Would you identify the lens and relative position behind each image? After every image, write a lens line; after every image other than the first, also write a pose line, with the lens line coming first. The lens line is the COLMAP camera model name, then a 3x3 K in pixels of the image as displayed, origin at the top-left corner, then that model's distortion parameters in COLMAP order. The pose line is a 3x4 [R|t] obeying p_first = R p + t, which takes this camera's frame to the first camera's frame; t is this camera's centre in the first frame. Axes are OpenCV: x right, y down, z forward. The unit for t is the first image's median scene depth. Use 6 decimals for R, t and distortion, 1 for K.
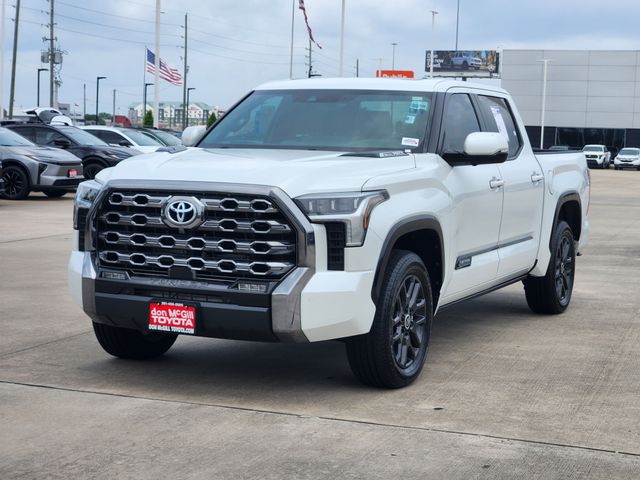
lens RADIAL K [[1208.2, 0, 320.0], [0, 1208.2, 240.0], [0, 0, 1]] dist [-0.569948, 5.596963]
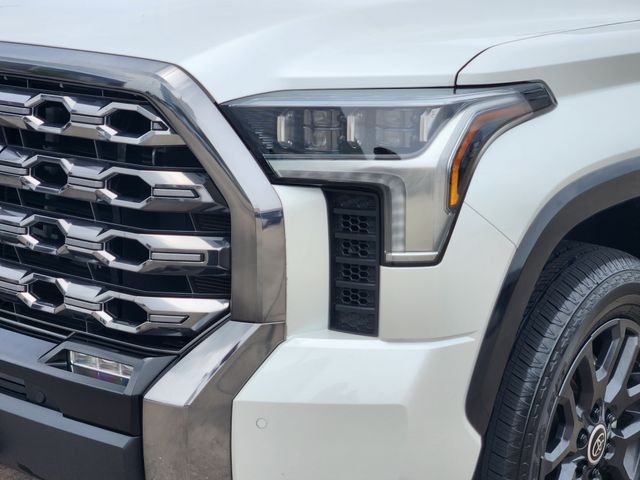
lens RADIAL K [[1208.2, 0, 320.0], [0, 1208.2, 240.0], [0, 0, 1]] dist [-0.569948, 5.596963]
pose [[0.973101, 0.064799, -0.221078, 0.072348], [-0.038692, 0.991966, 0.120439, -0.036817], [0.227106, -0.108645, 0.967791, 0.682112]]
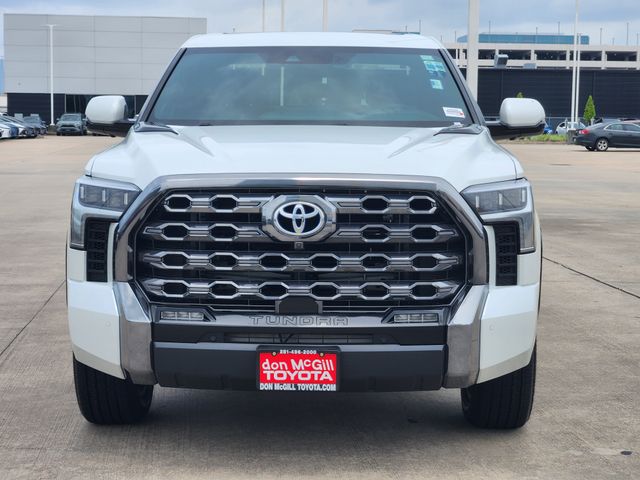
lens RADIAL K [[1208.2, 0, 320.0], [0, 1208.2, 240.0], [0, 0, 1]] dist [-0.569948, 5.596963]
pose [[0.916494, -0.060302, 0.395477, -0.382435], [0.049480, 0.998070, 0.037519, -0.036542], [-0.396977, -0.014818, 0.917709, 0.355766]]
